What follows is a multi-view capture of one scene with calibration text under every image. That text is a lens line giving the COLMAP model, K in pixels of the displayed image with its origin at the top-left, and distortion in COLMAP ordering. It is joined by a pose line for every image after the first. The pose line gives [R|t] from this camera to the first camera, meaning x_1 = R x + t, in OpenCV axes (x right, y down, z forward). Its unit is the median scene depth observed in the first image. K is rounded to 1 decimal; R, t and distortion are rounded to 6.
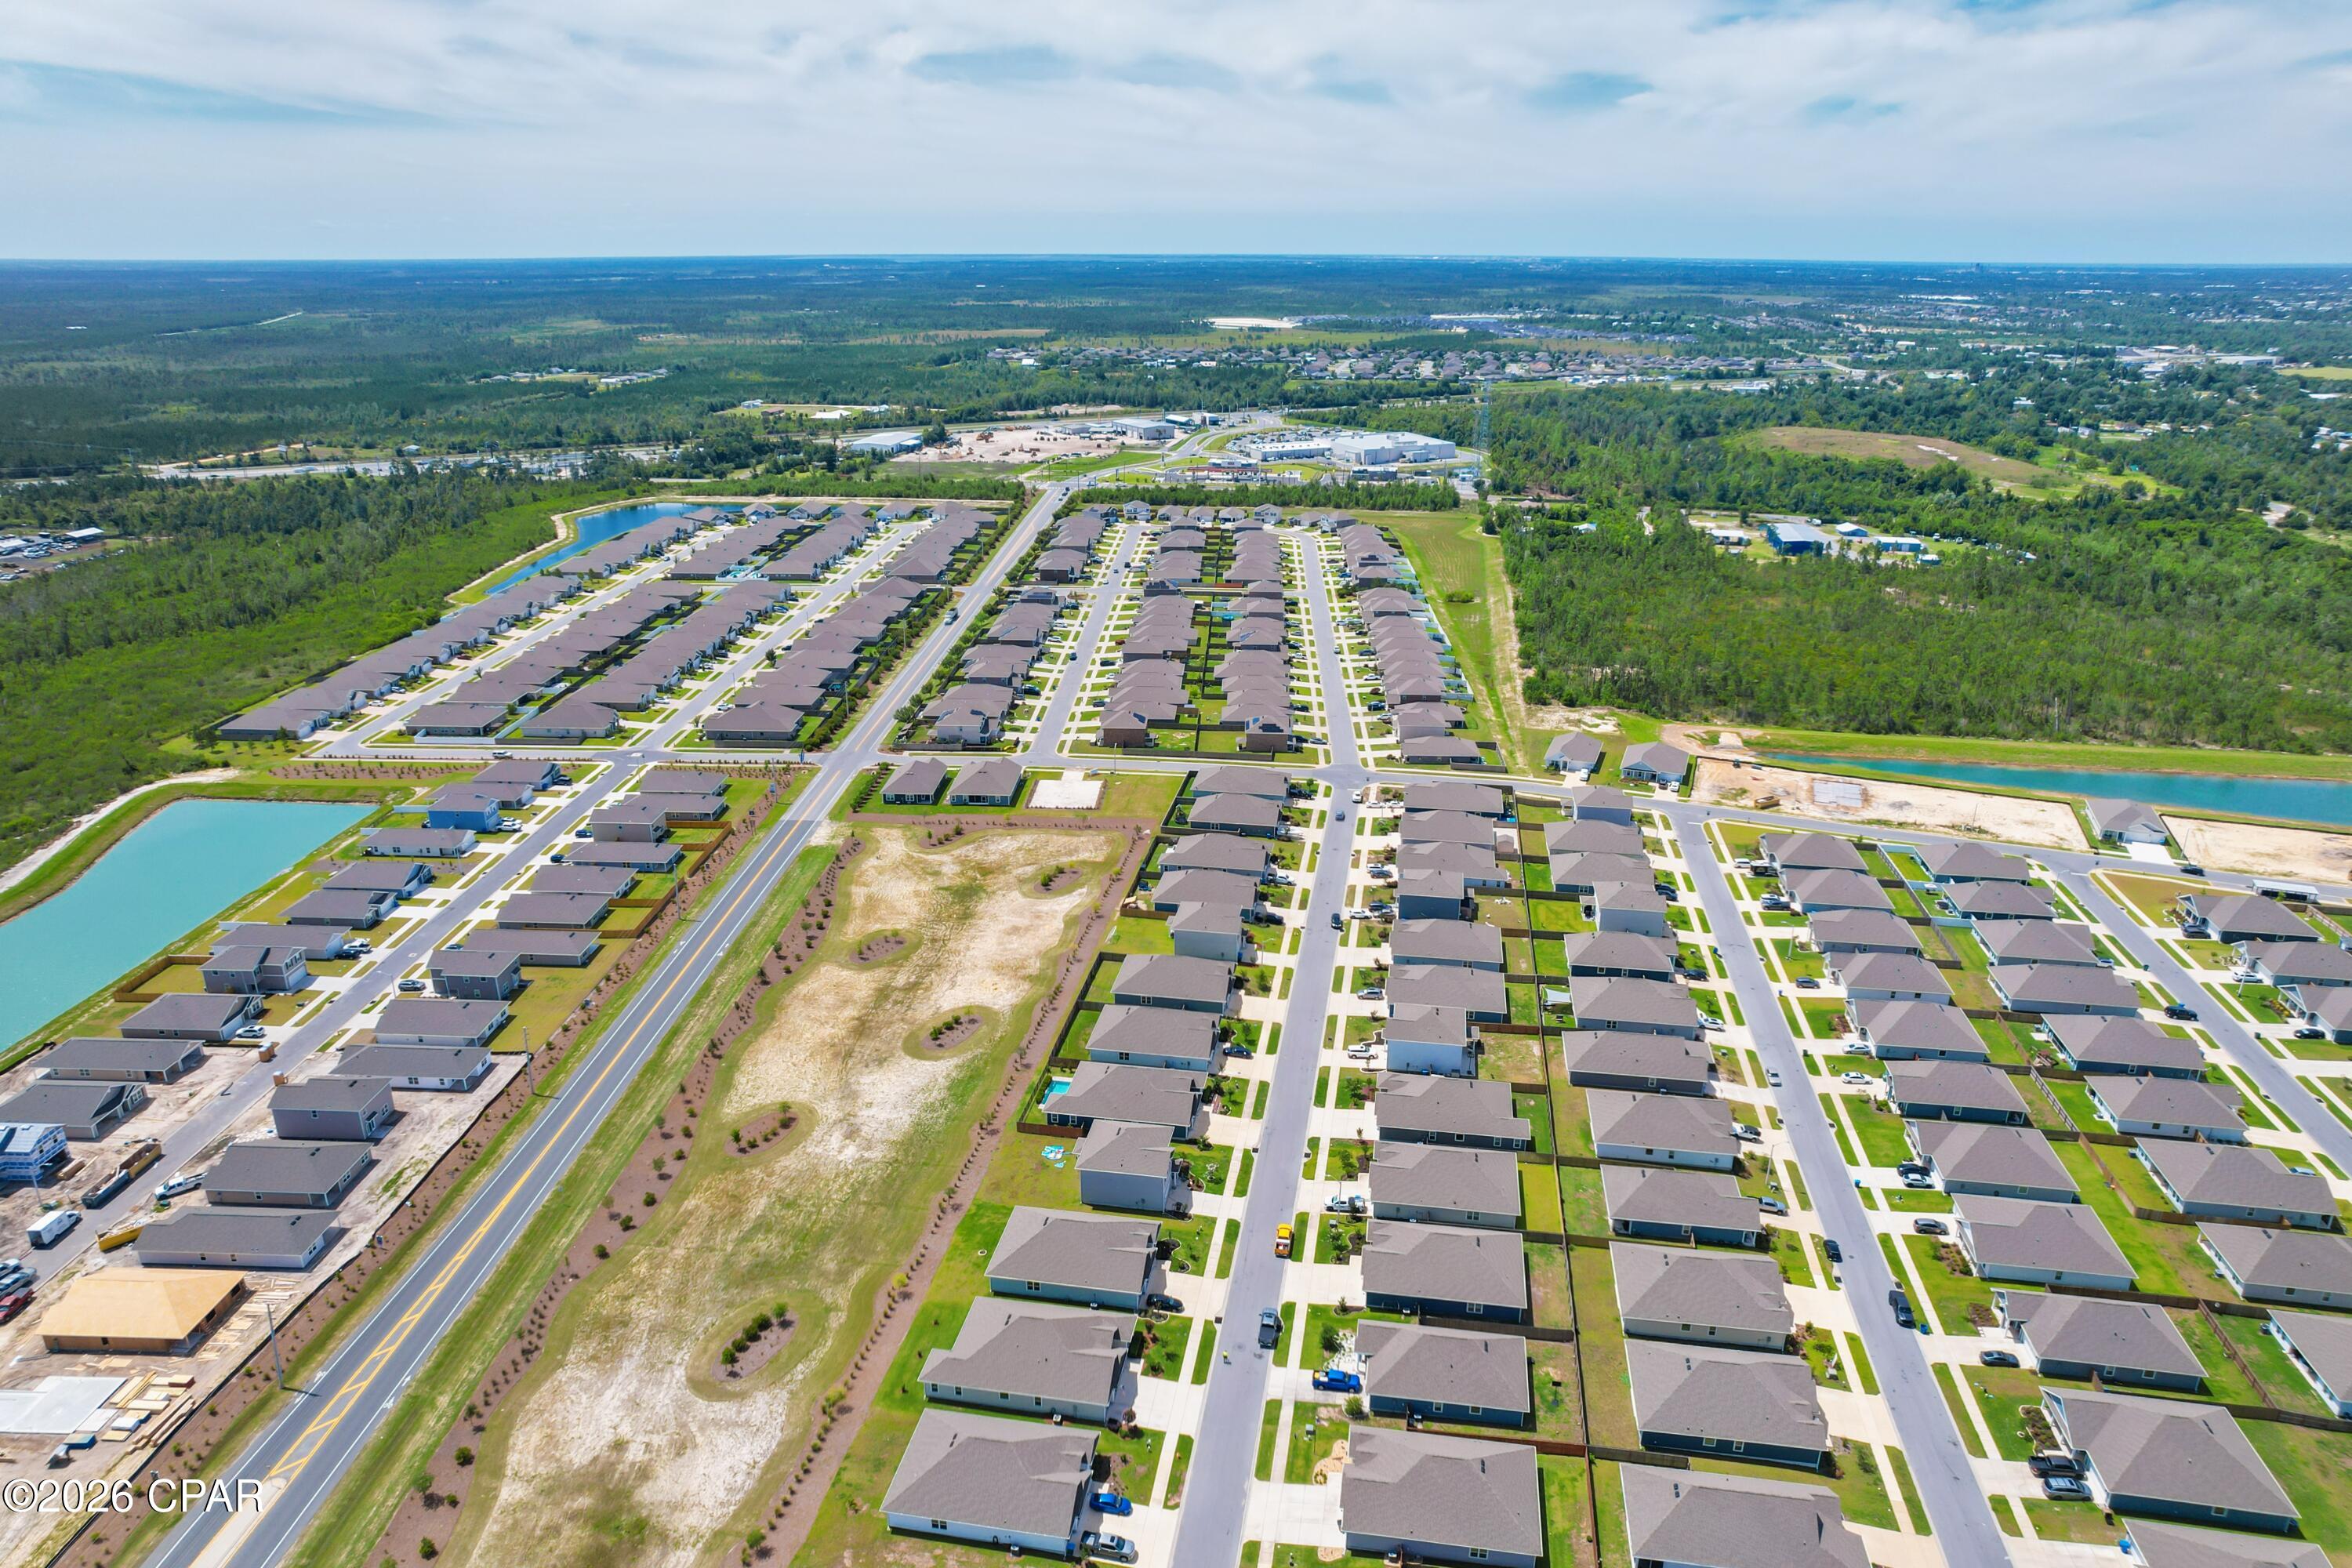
lens RADIAL K [[1496.4, 0, 1172.4], [0, 1496.4, 795.3], [0, 0, 1]] dist [-0.074355, 0.067356]
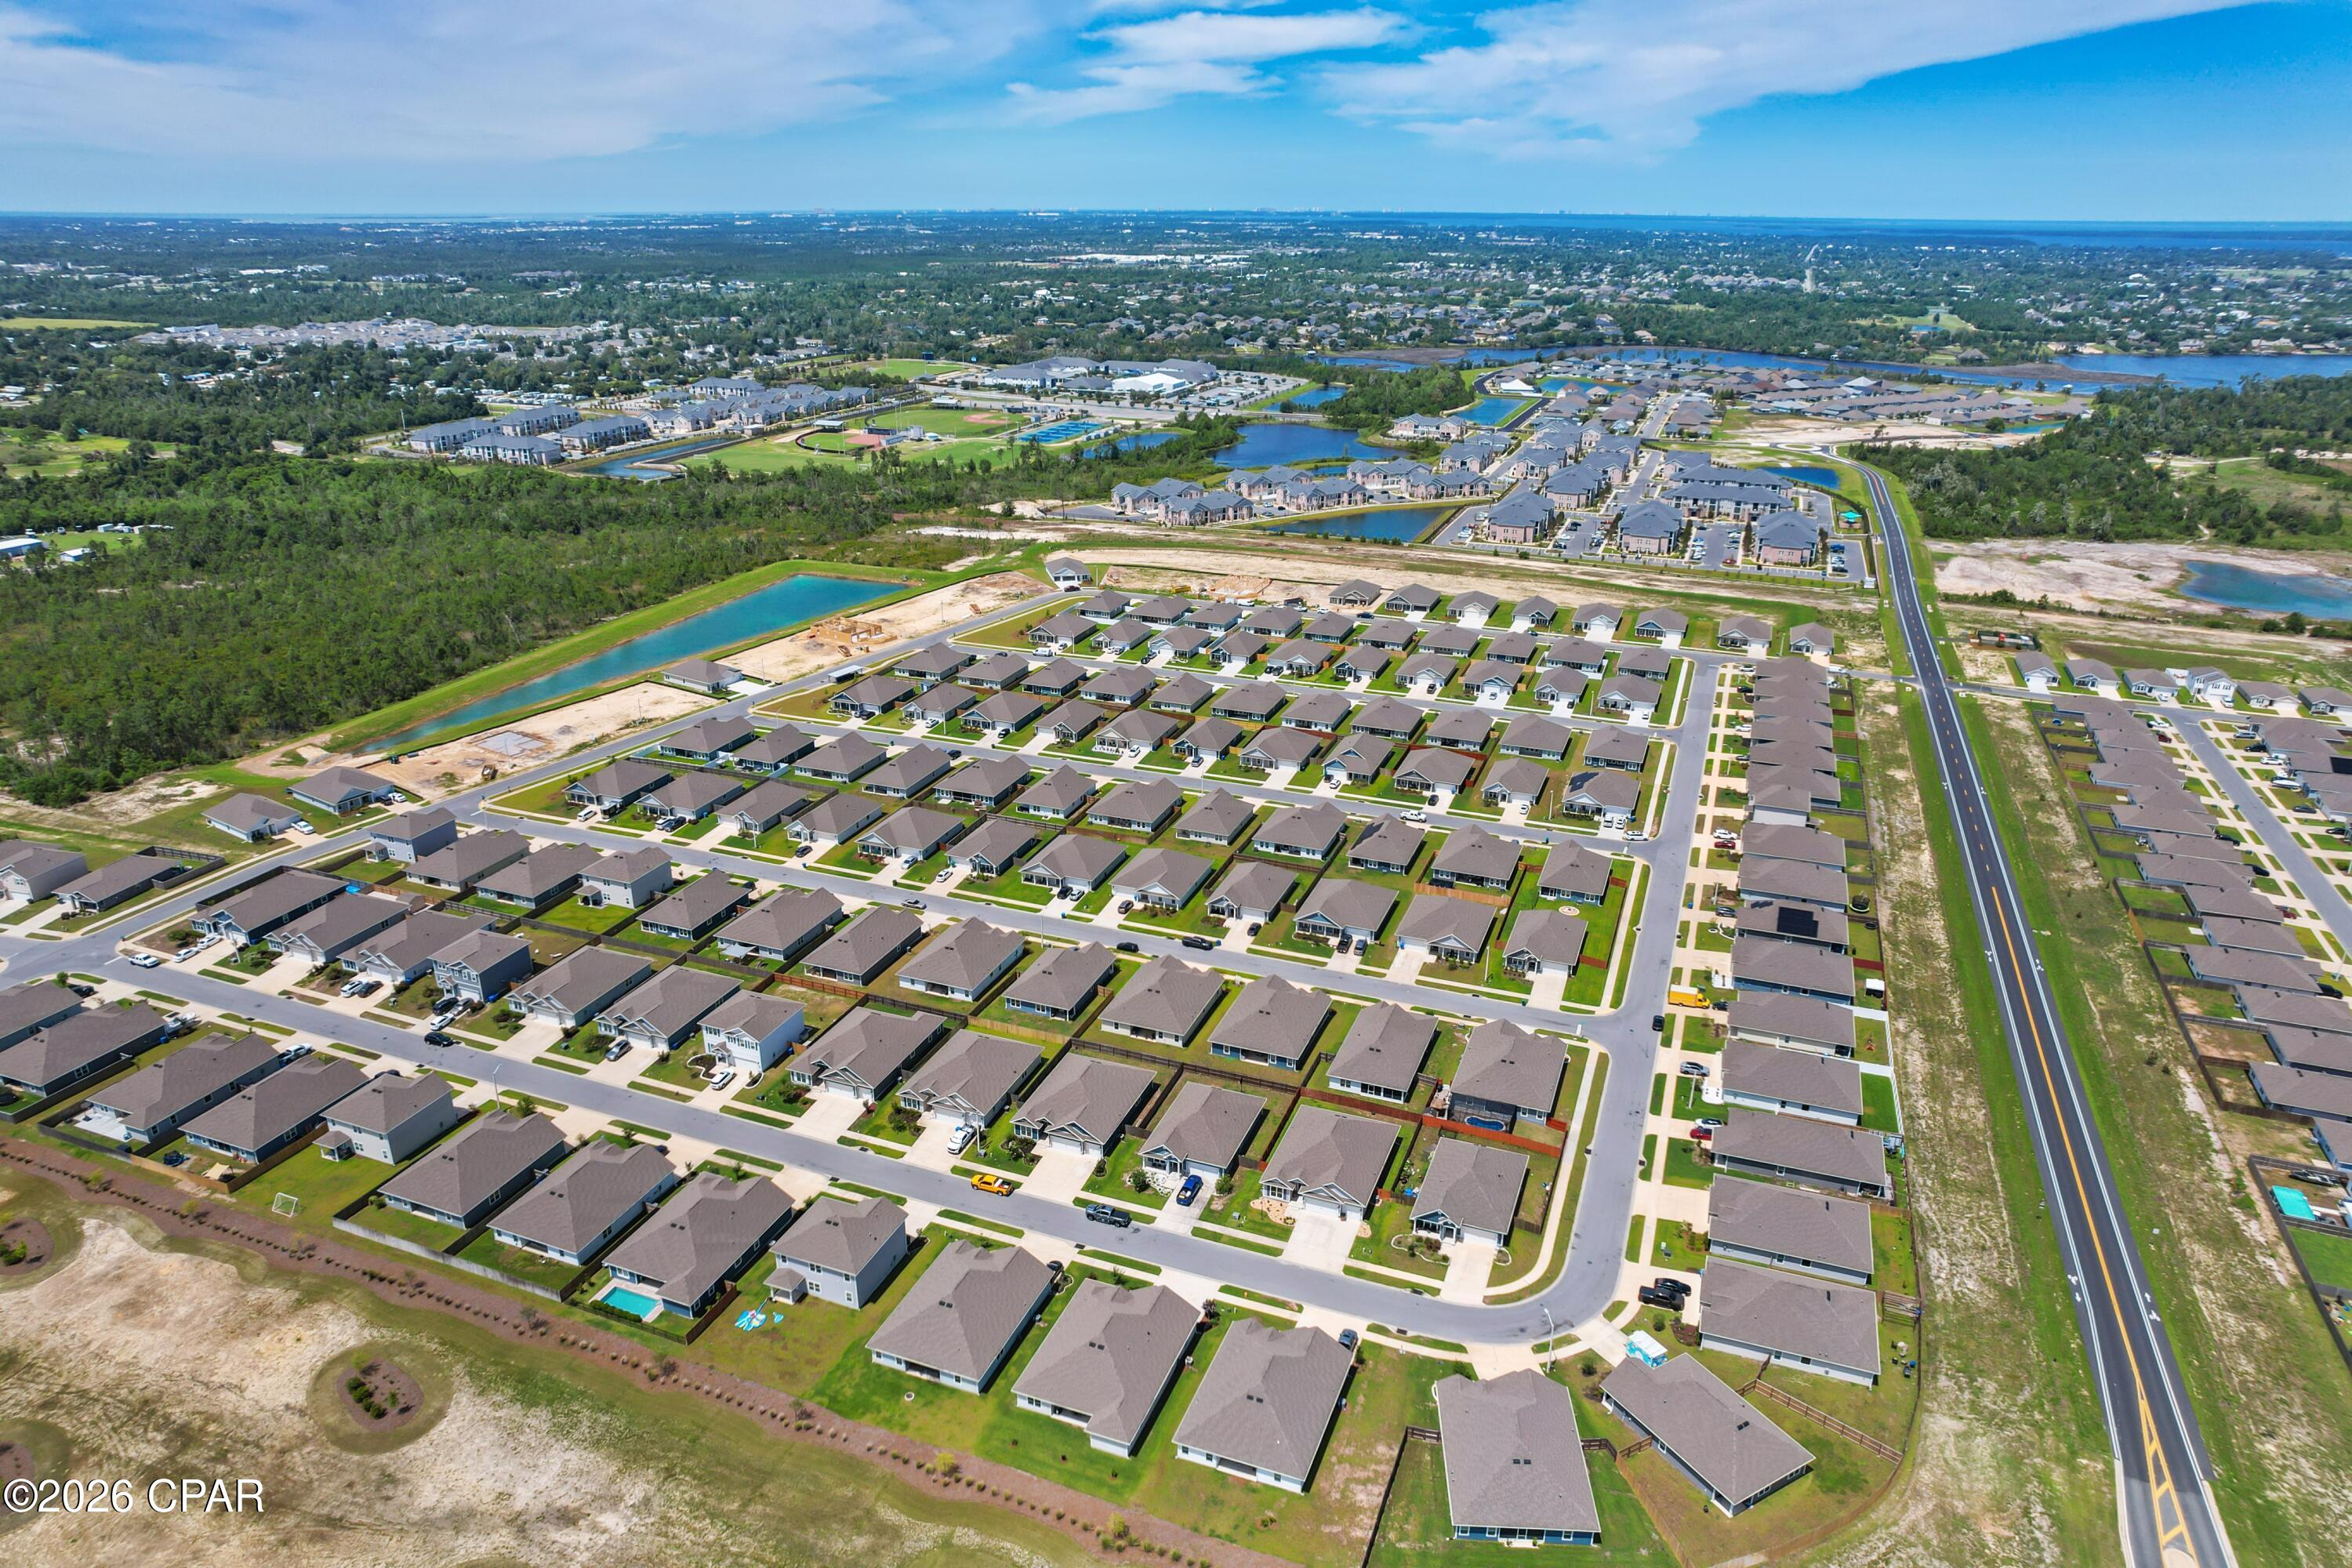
lens RADIAL K [[1496.4, 0, 1172.4], [0, 1496.4, 795.3], [0, 0, 1]] dist [-0.074355, 0.067356]
pose [[0.199779, -0.366332, 0.908785, -0.572168], [0.338192, 0.896265, 0.286941, -0.153030], [-0.919628, 0.250019, 0.302945, 0.389274]]
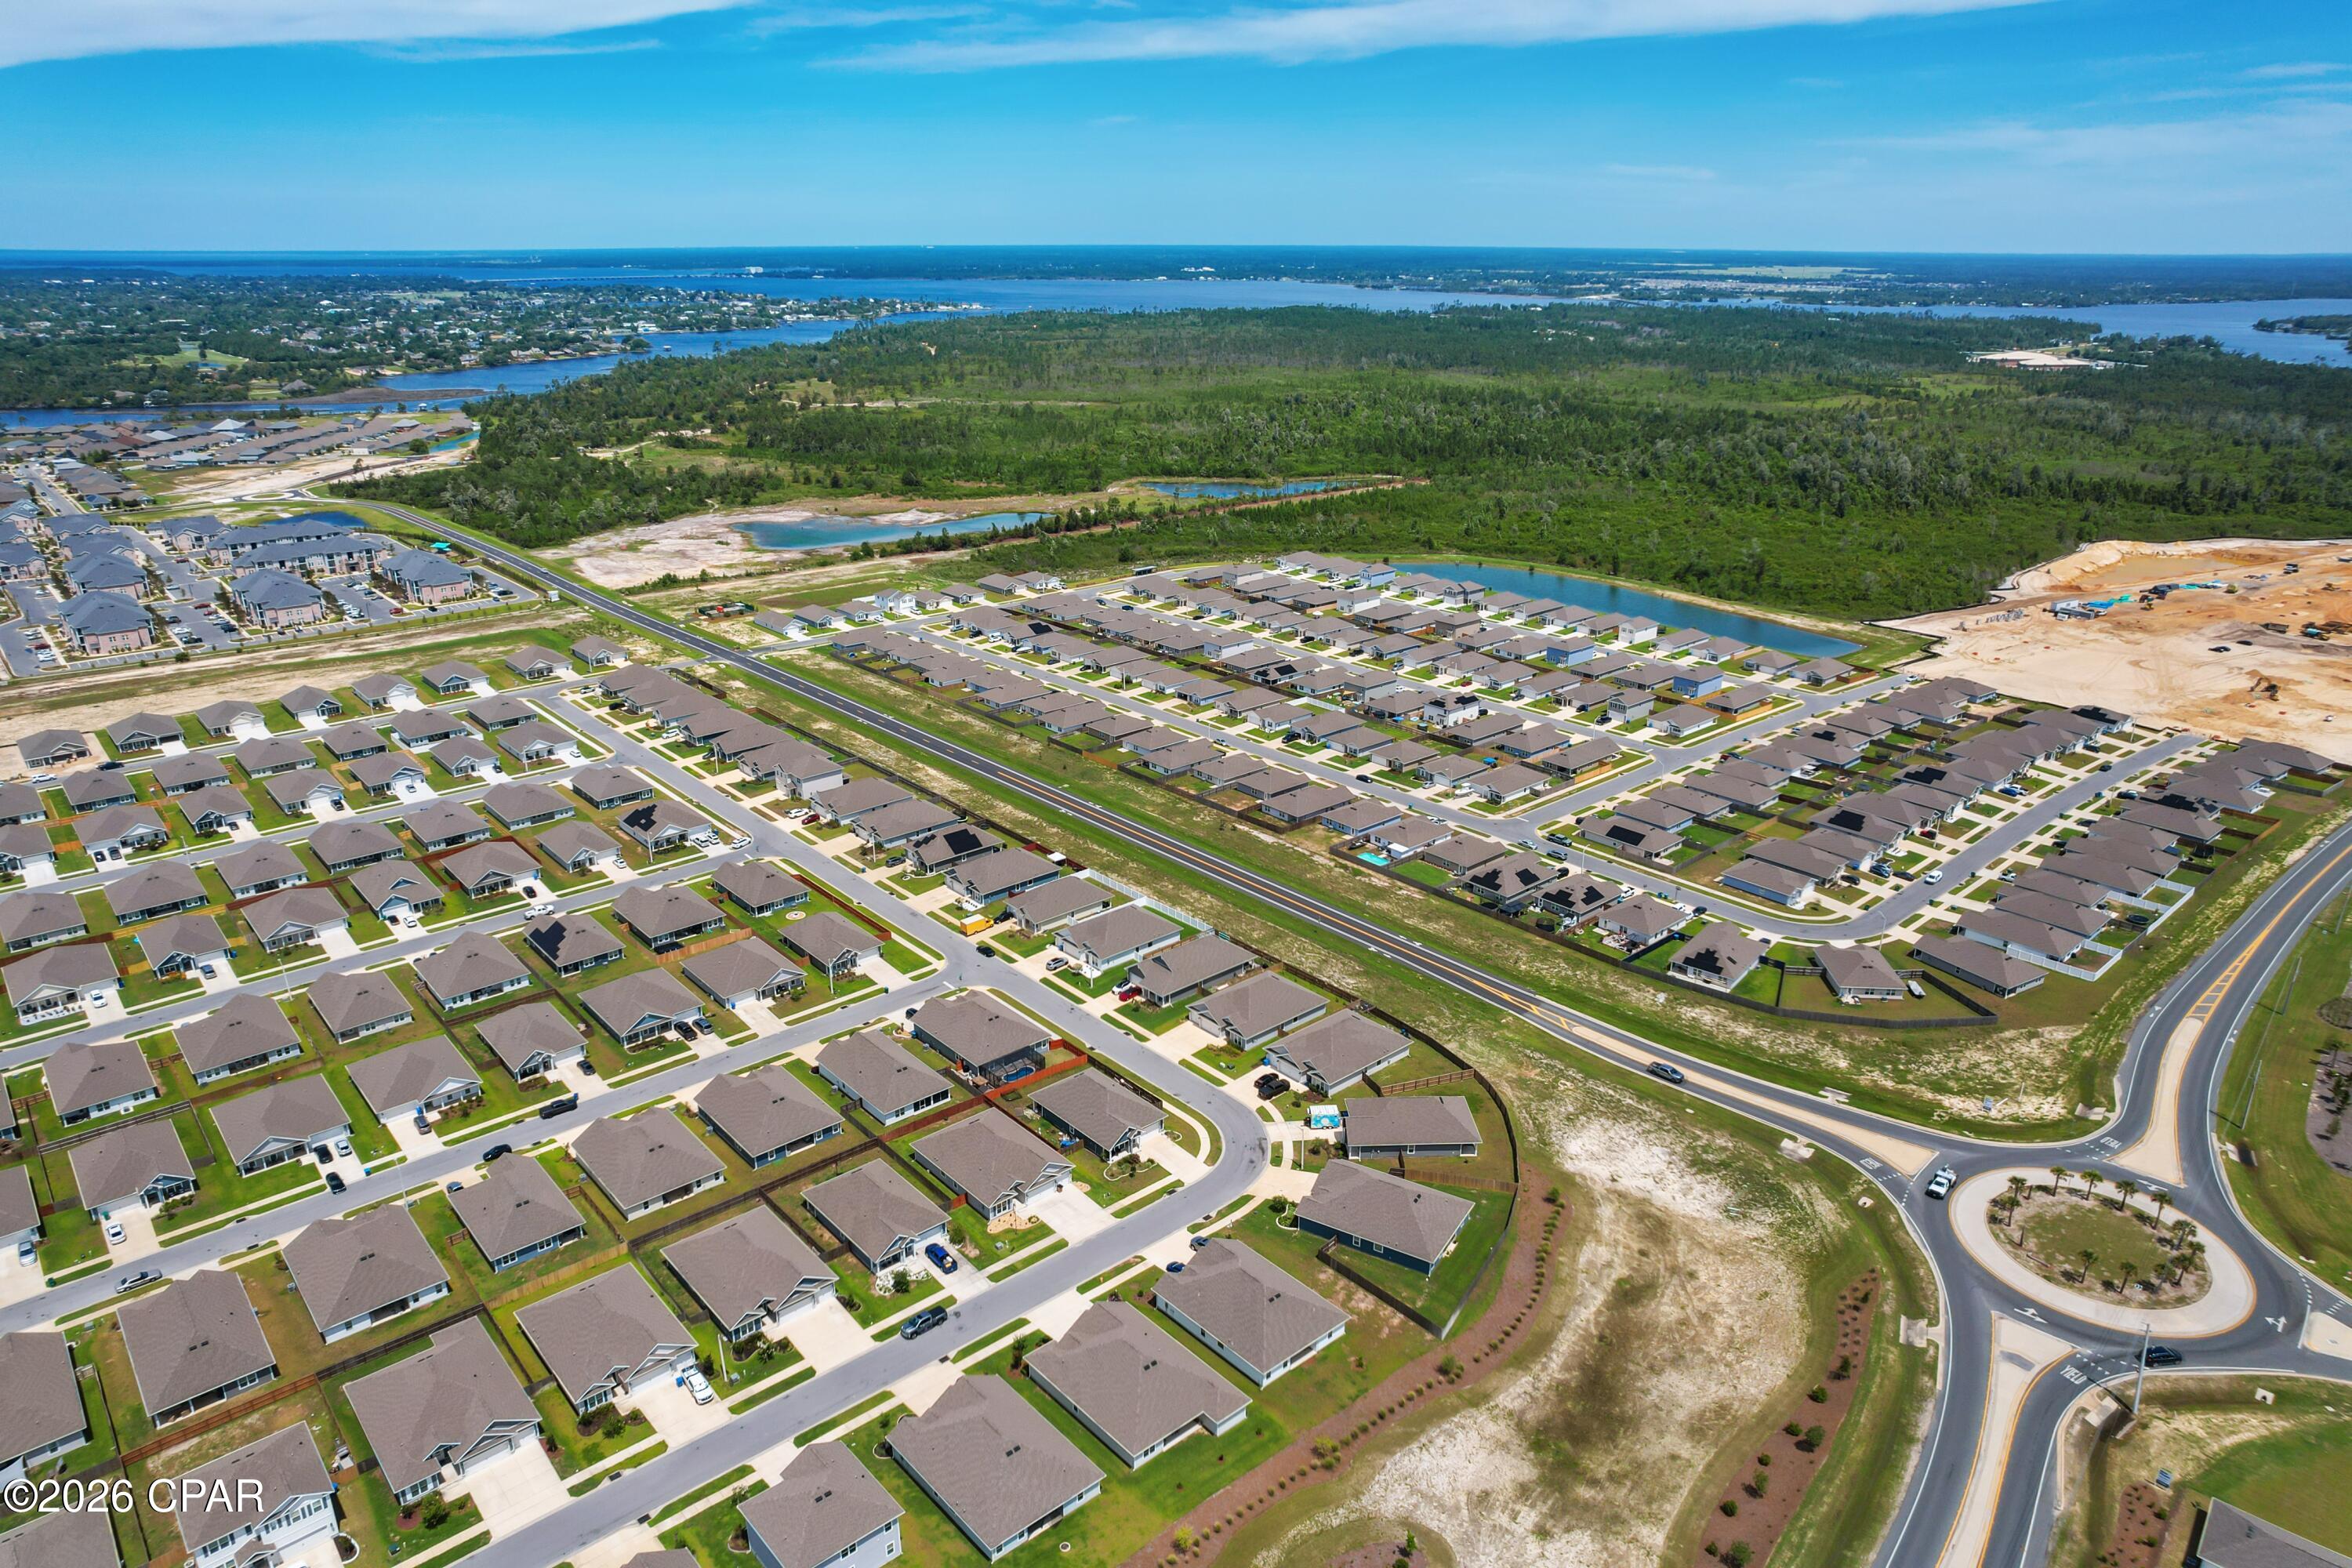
lens RADIAL K [[1496.4, 0, 1172.4], [0, 1496.4, 795.3], [0, 0, 1]] dist [-0.074355, 0.067356]
pose [[-0.778479, -0.224287, 0.586230, -0.408600], [0.216236, 0.780971, 0.585941, -0.336362], [-0.589248, 0.582907, -0.559470, 0.891142]]
